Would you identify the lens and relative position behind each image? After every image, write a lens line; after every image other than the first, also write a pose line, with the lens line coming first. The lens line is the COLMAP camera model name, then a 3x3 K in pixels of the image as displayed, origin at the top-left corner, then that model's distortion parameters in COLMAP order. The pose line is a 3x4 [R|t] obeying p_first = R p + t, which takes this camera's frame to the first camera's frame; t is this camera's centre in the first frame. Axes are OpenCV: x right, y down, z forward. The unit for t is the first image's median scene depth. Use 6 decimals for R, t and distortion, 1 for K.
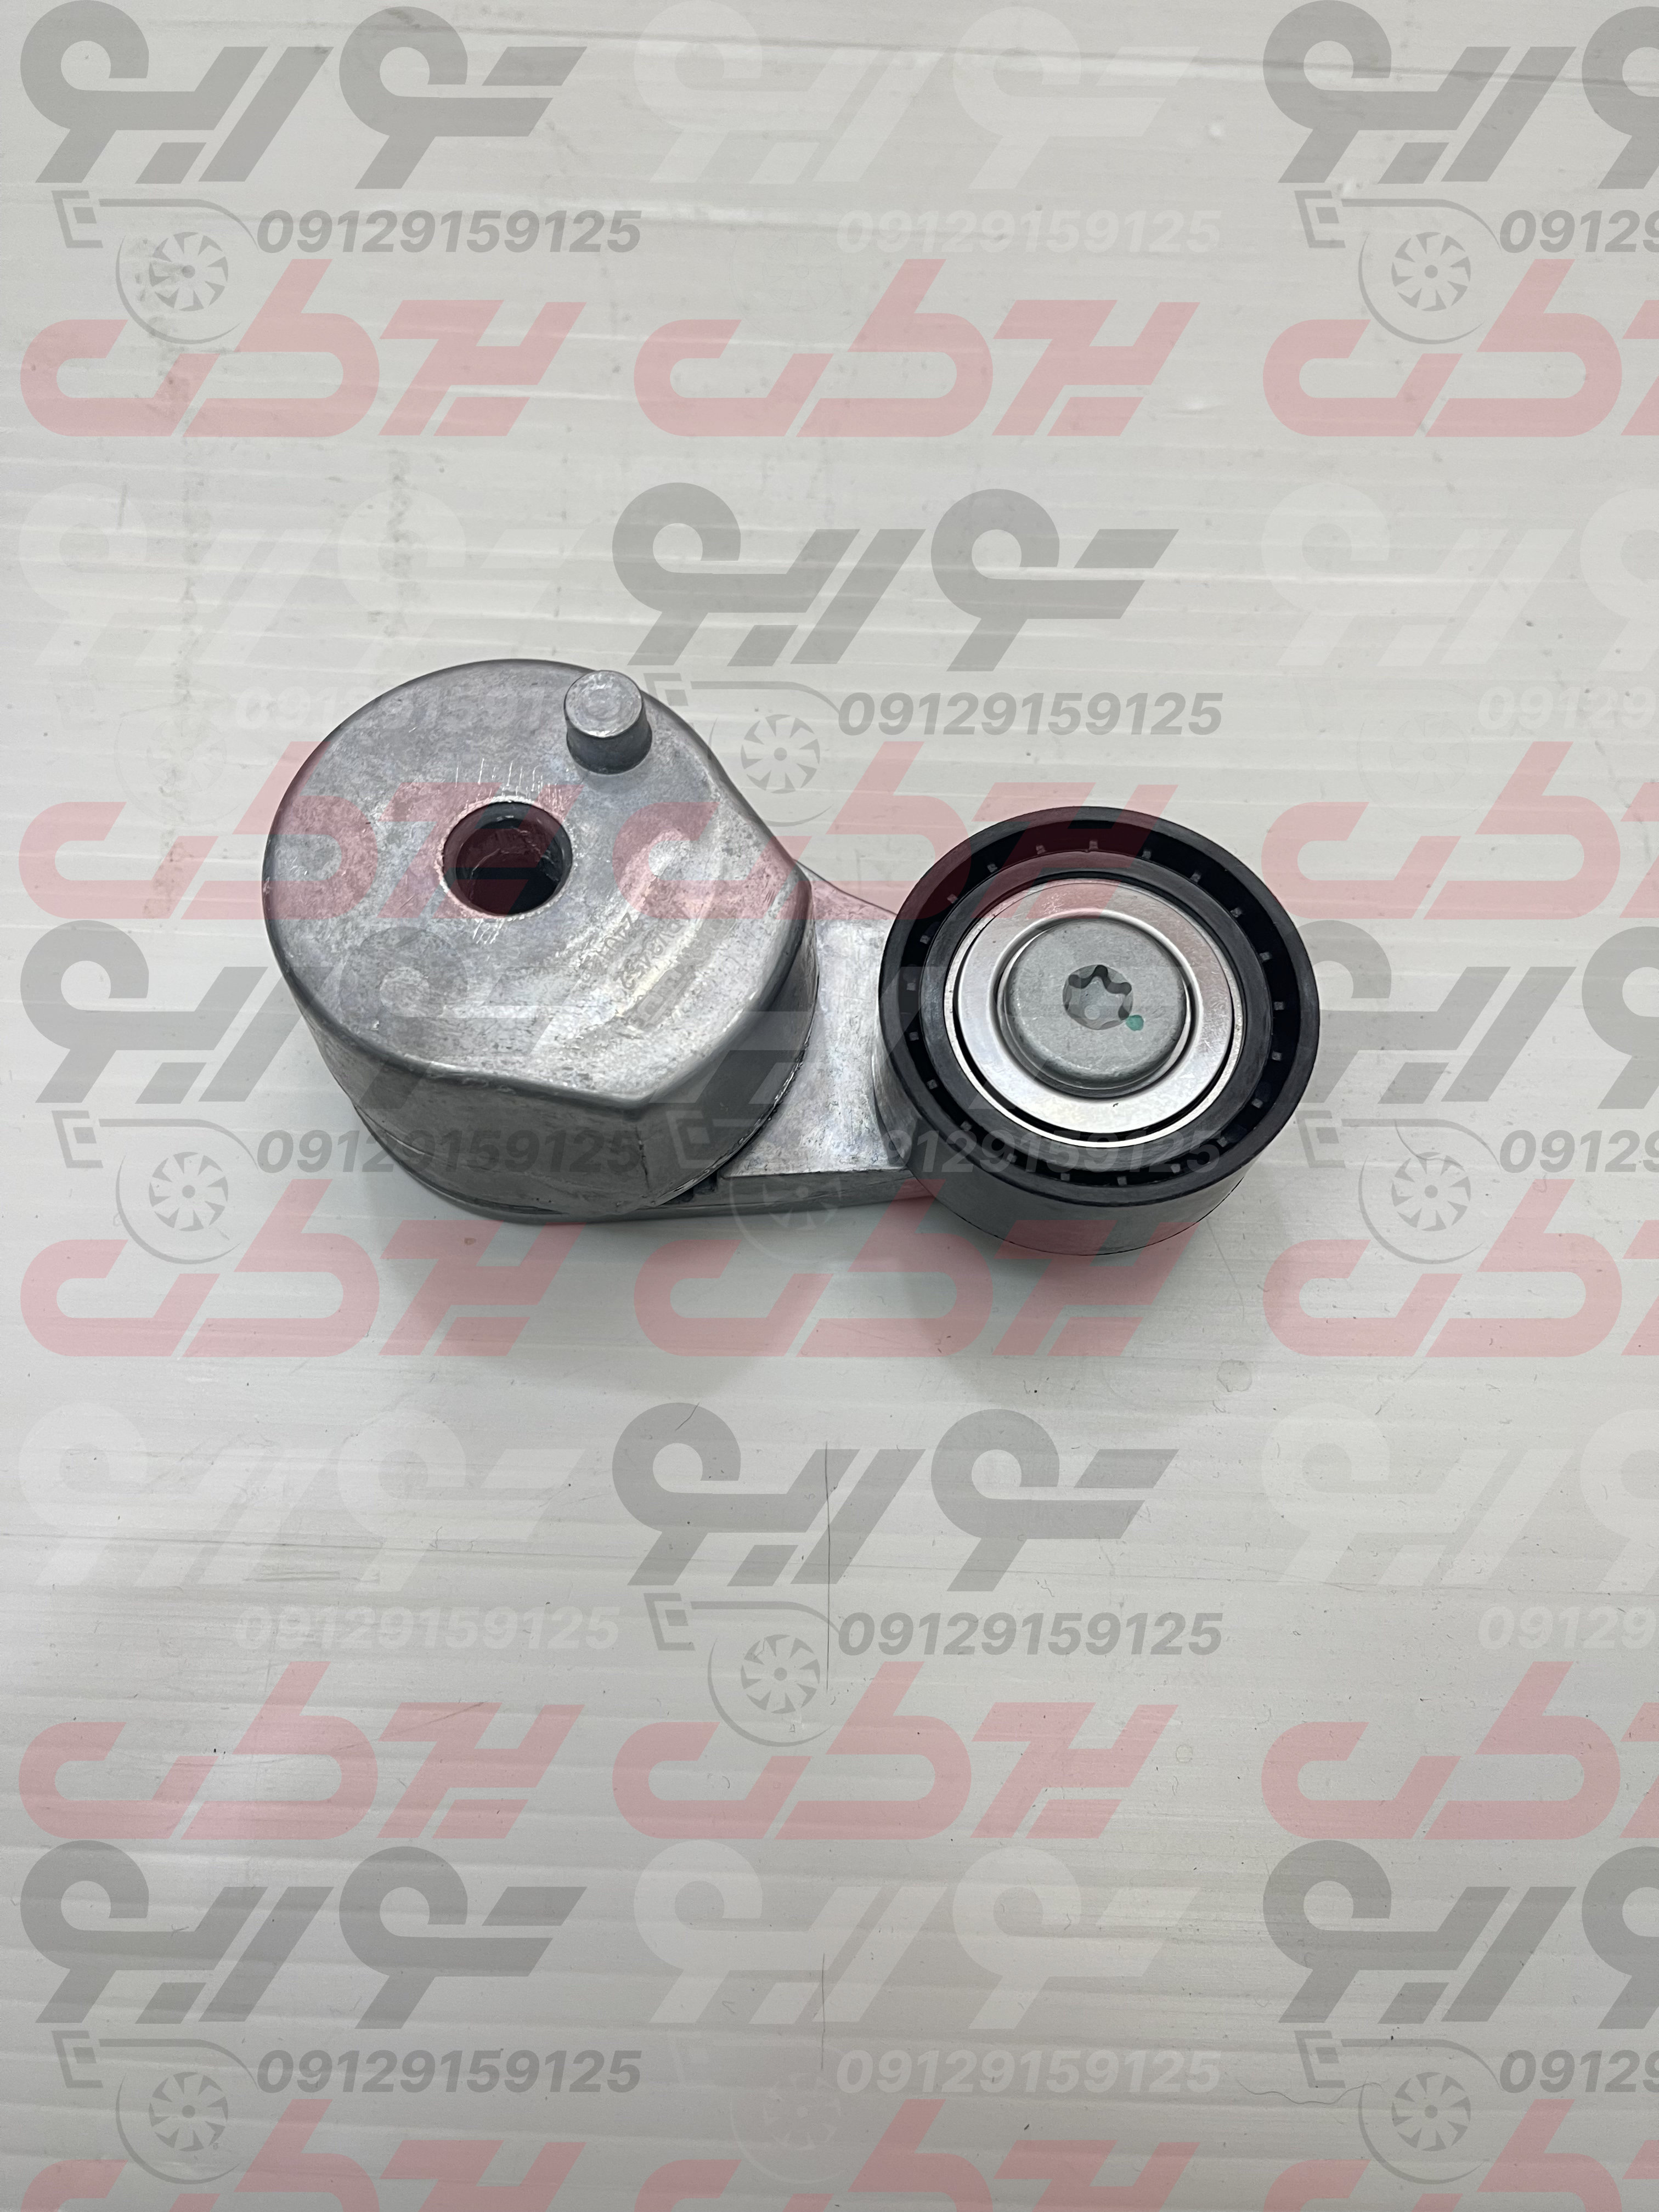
lens RADIAL K [[1614.3, 0, 826.8], [0, 1614.3, 1103.8], [0, 0, 1]] dist [0.002825, -0.001023]
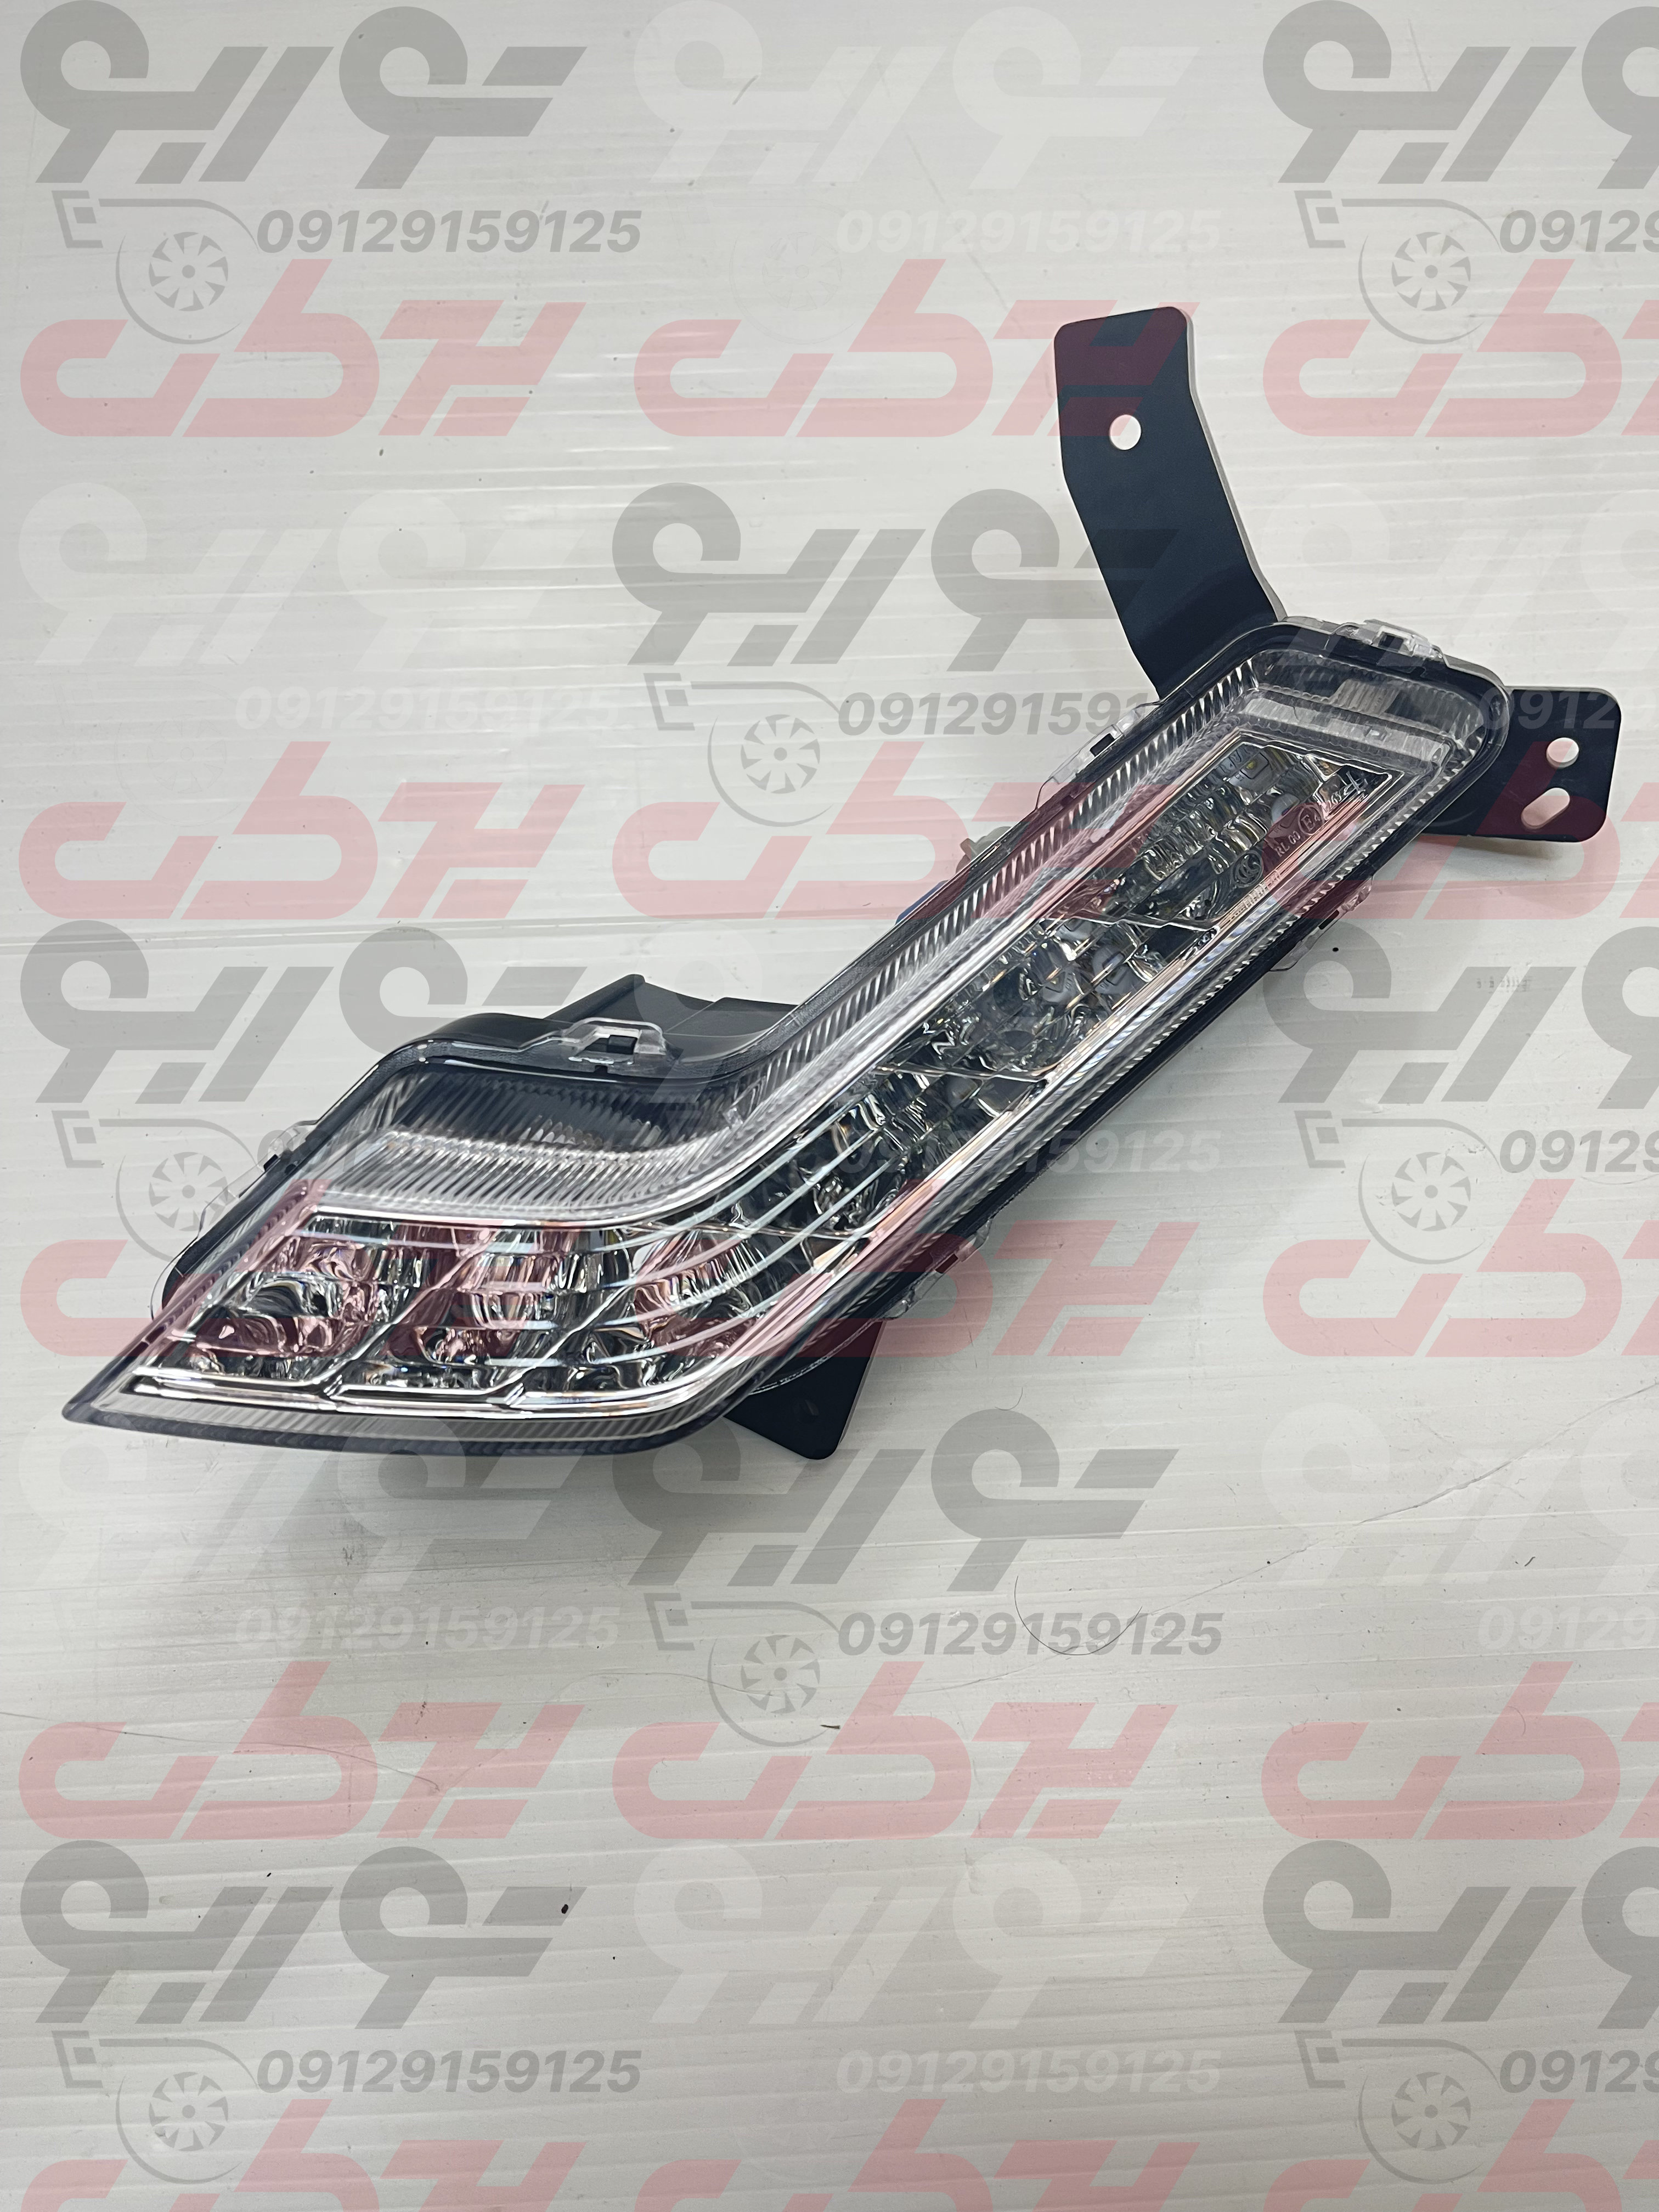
lens RADIAL K [[1614.3, 0, 828.2], [0, 1614.3, 1109.5], [0, 0, 1]] dist [0.002825, -0.001023]
pose [[0.999998, -0.001830, -0.000044, -0.000156], [0.001830, 0.999998, 0.000055, 0.572168], [0.000044, -0.000055, 1.000000, -0.000341]]
